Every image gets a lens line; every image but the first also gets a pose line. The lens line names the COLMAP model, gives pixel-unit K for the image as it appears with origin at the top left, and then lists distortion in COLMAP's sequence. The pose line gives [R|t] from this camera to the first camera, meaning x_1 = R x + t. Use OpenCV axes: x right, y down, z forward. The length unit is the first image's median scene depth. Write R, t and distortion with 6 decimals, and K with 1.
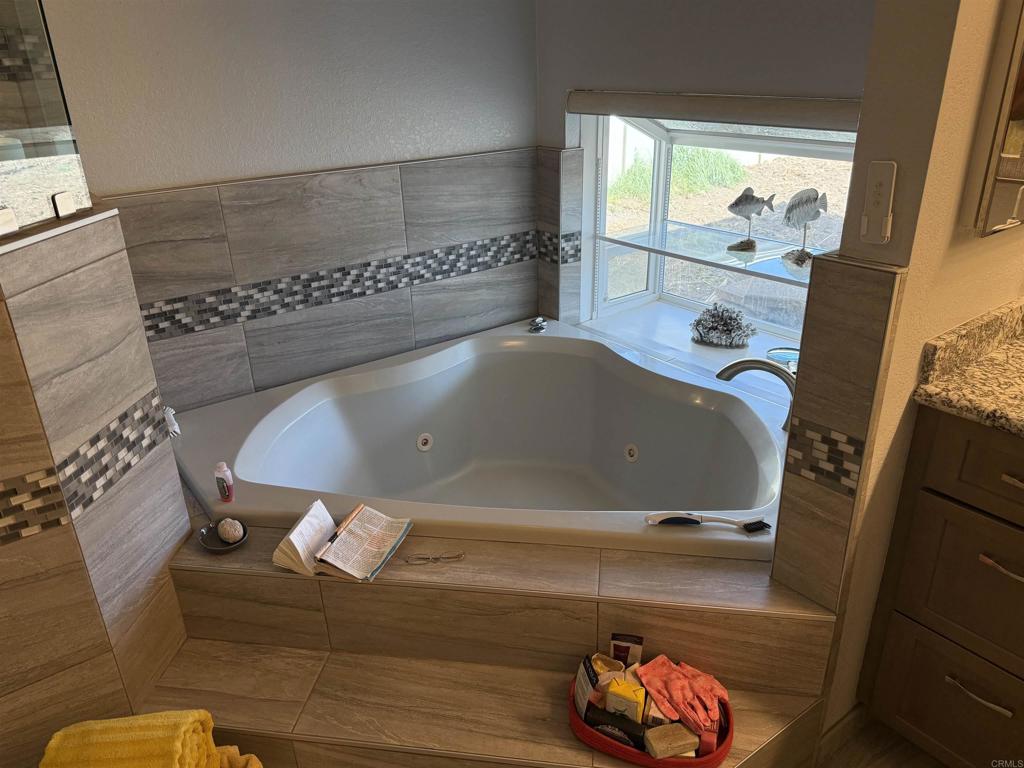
lens RADIAL K [[744.2, 0, 505.6], [0, 744.2, 386.9], [0, 0, 1]] dist [0.157409, -0.278752]
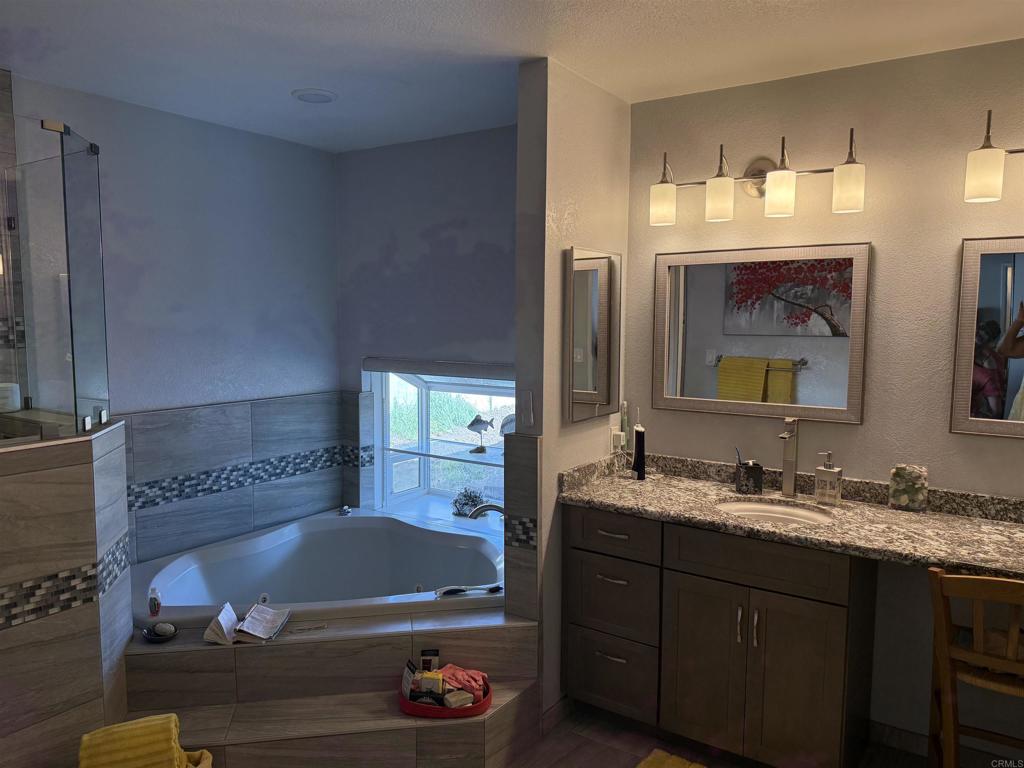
lens RADIAL K [[744.2, 0, 505.6], [0, 744.2, 386.9], [0, 0, 1]] dist [0.157409, -0.278752]
pose [[0.947890, 0.001034, 0.318596, -0.141065], [0.101236, 0.947190, -0.304273, 0.182191], [-0.302086, 0.320671, 0.897727, -0.499507]]
